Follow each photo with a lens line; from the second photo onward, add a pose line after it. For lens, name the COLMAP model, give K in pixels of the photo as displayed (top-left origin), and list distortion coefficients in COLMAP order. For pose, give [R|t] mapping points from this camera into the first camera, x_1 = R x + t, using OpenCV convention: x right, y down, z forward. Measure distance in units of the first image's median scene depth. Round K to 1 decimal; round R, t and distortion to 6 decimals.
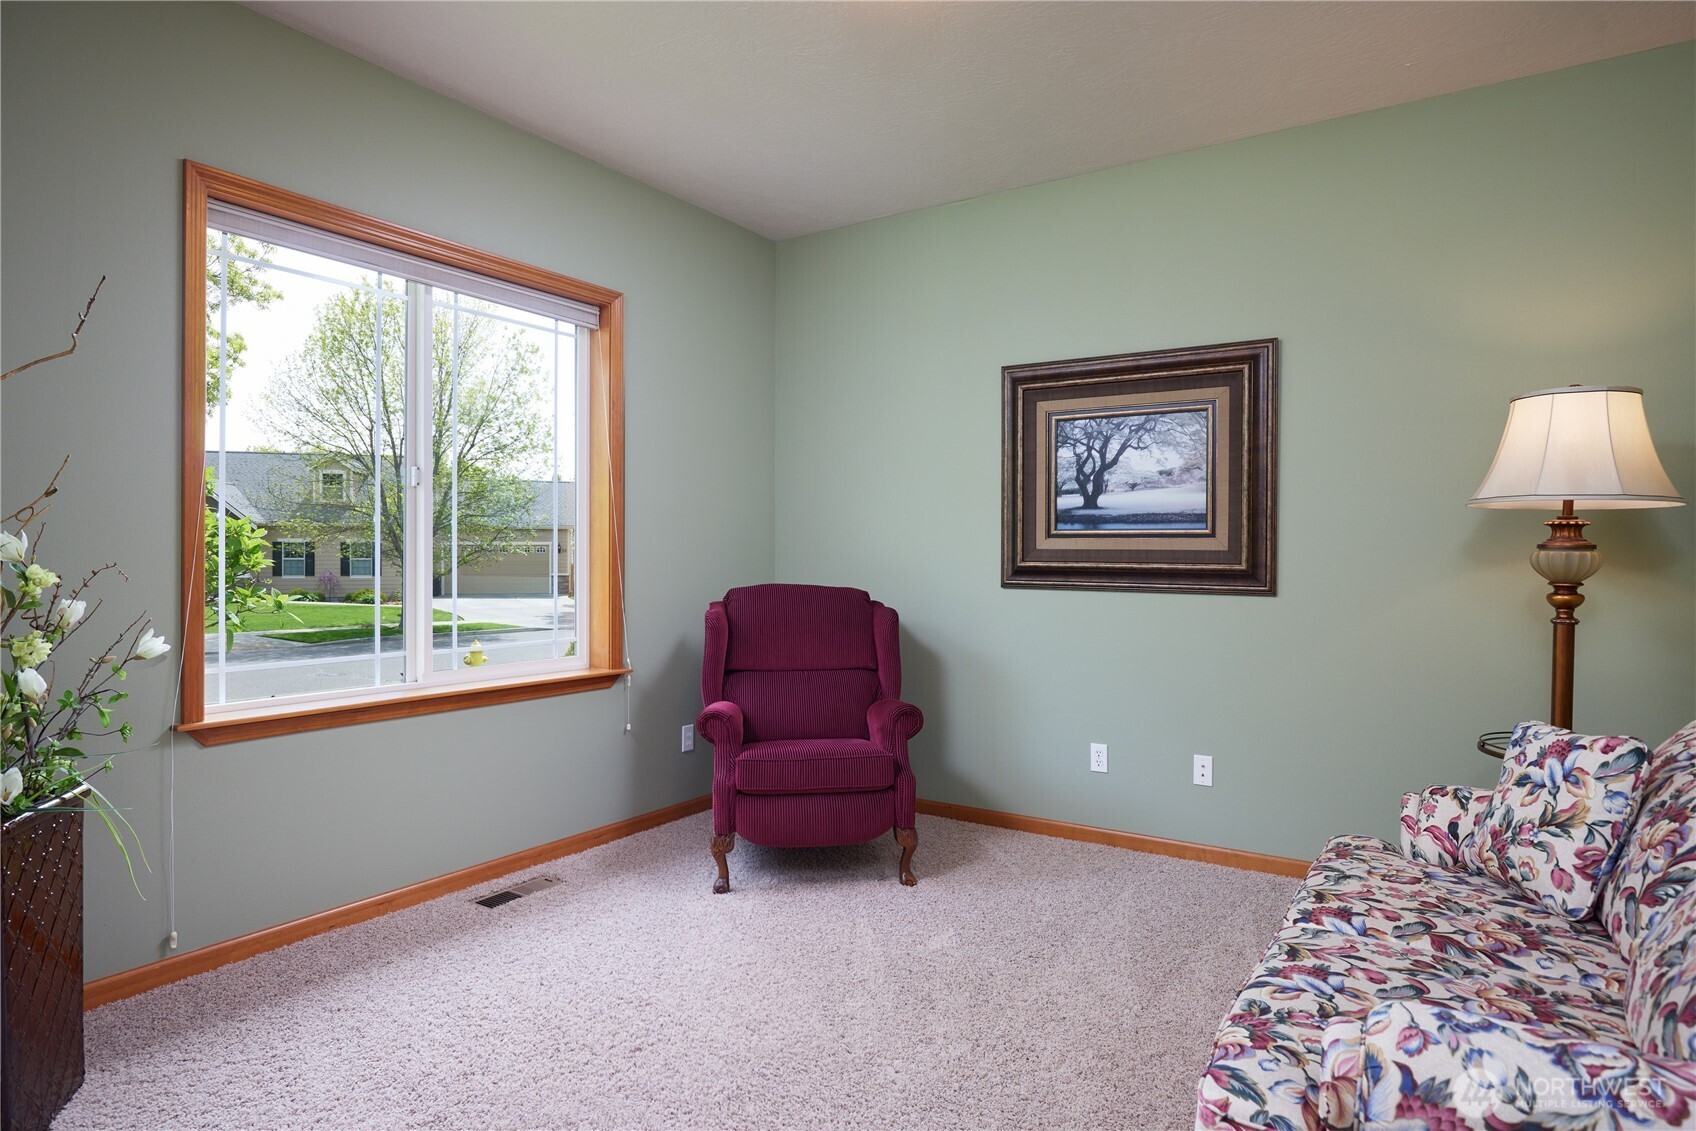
lens RADIAL K [[953.1, 0, 845.7], [0, 953.1, 569.7], [0, 0, 1]] dist [-0.030560, 0.000603]
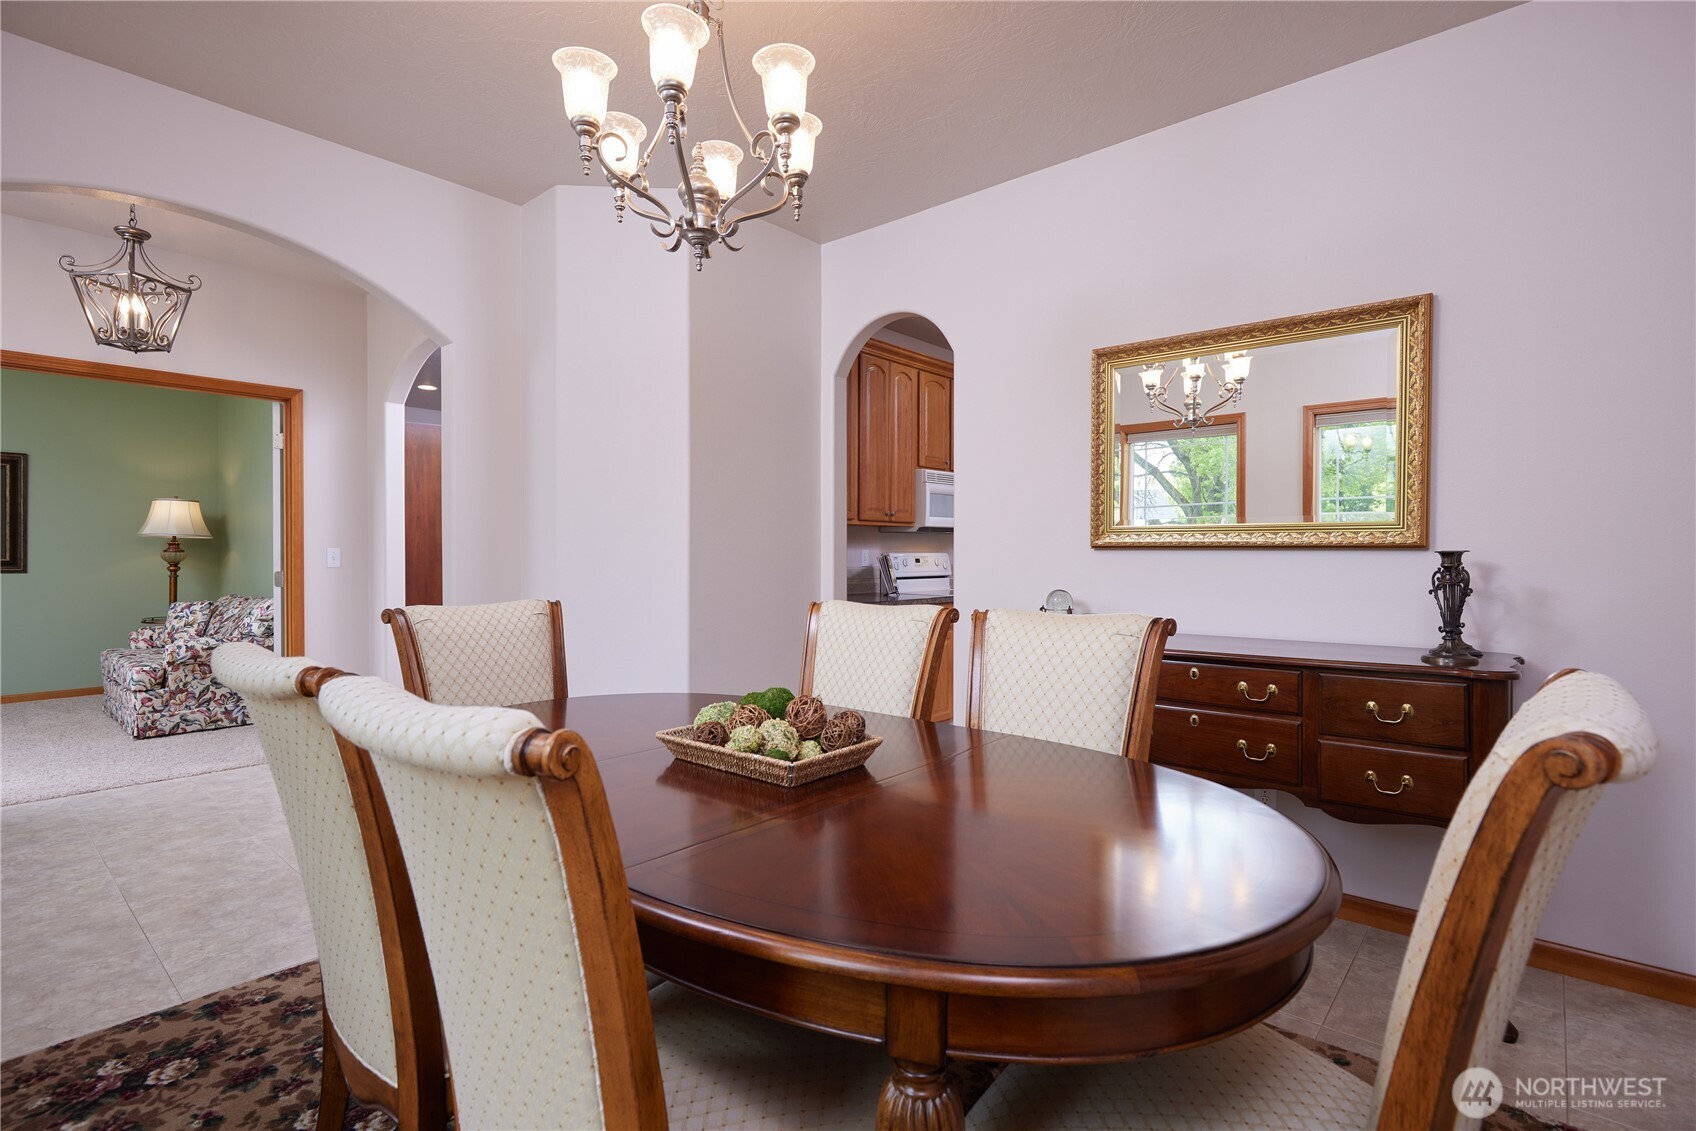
lens RADIAL K [[837.9, 0, 852.2], [0, 837.9, 541.1], [0, 0, 1]] dist [0.015694, 0.000245]
pose [[0.146865, 0.000331, 0.989157, -1.938603], [0.012306, 0.999922, -0.002162, -0.028576], [-0.989080, 0.012490, 0.146849, -1.882876]]
